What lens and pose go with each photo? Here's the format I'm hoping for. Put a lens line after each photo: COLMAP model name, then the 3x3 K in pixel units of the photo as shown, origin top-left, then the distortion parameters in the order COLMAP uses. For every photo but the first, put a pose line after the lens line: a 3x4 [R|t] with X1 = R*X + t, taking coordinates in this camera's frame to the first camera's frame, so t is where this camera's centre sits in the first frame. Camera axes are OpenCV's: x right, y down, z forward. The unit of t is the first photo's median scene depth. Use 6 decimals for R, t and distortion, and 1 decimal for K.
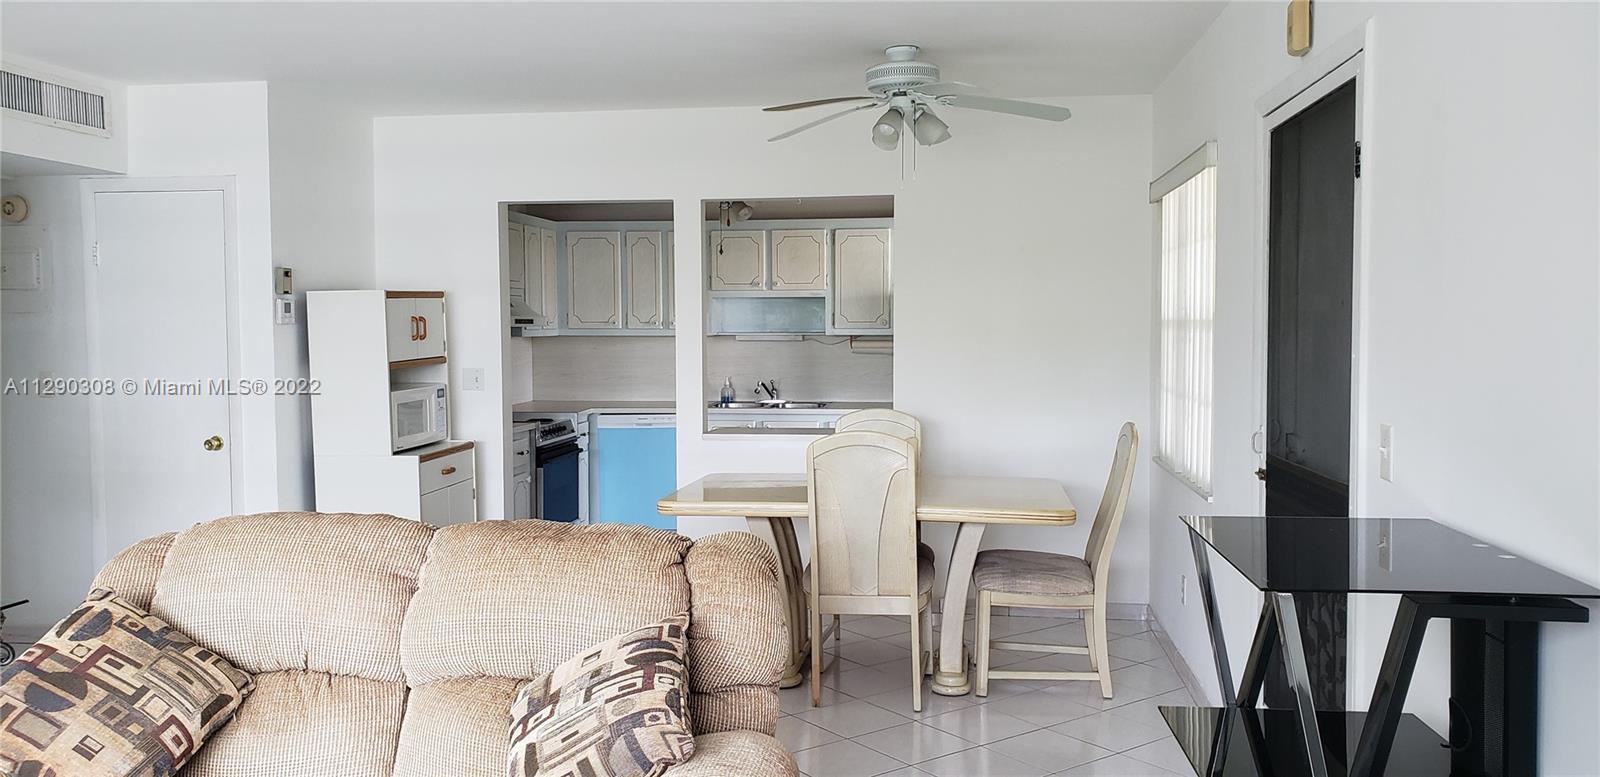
lens RADIAL K [[1229.5, 0, 799.6], [0, 1229.5, 388.1], [0, 0, 1]] dist [0.044265, -0.053617]
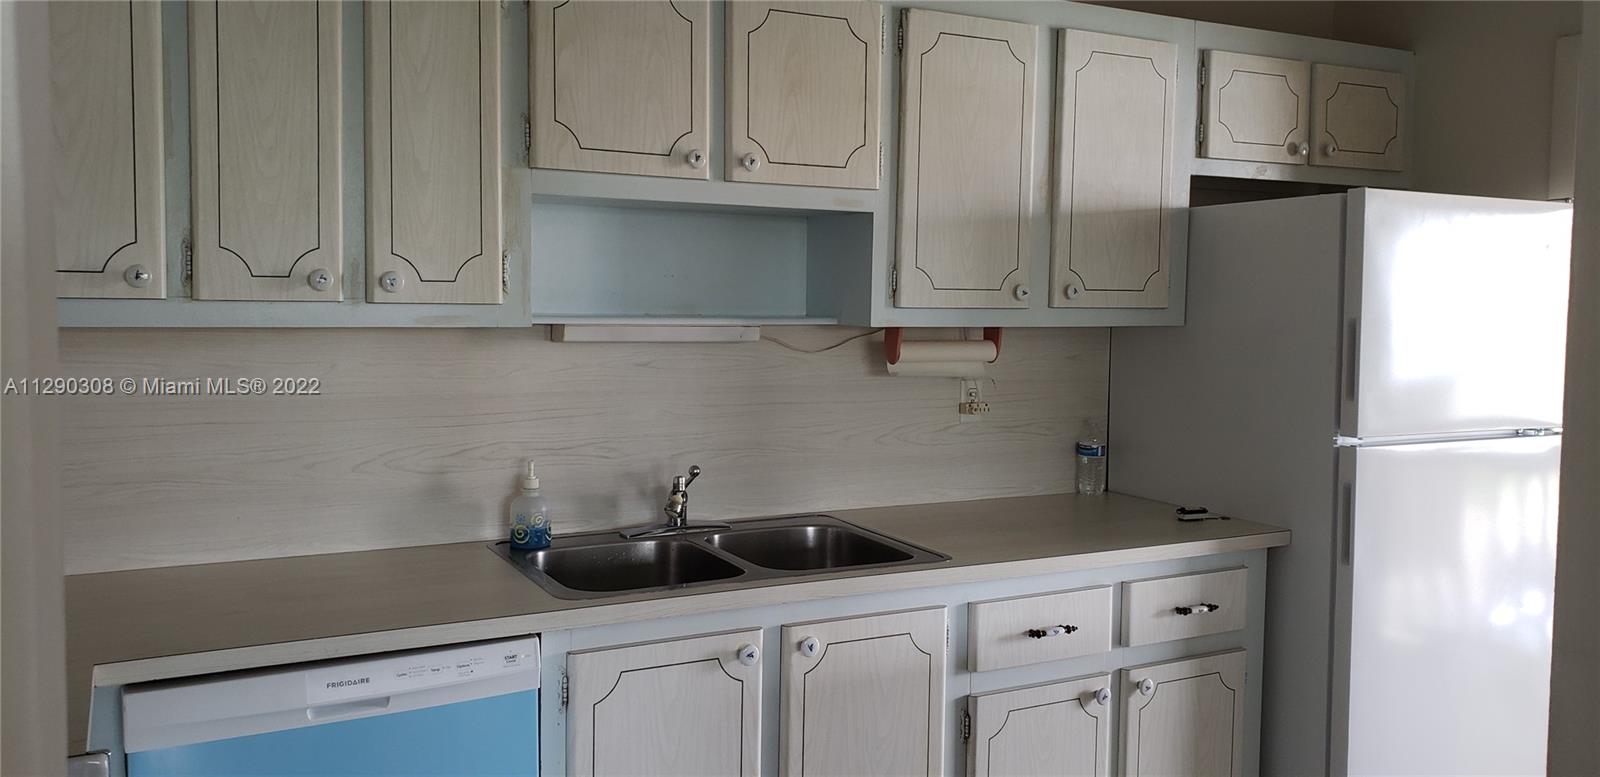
lens RADIAL K [[1229.5, 0, 800.6], [0, 1229.5, 386.9], [0, 0, 1]] dist [0.044265, -0.053617]
pose [[0.818521, -0.024851, 0.573939, -0.186453], [0.019005, 0.999688, 0.016181, -0.032875], [-0.574162, -0.002336, 0.818738, 0.736858]]
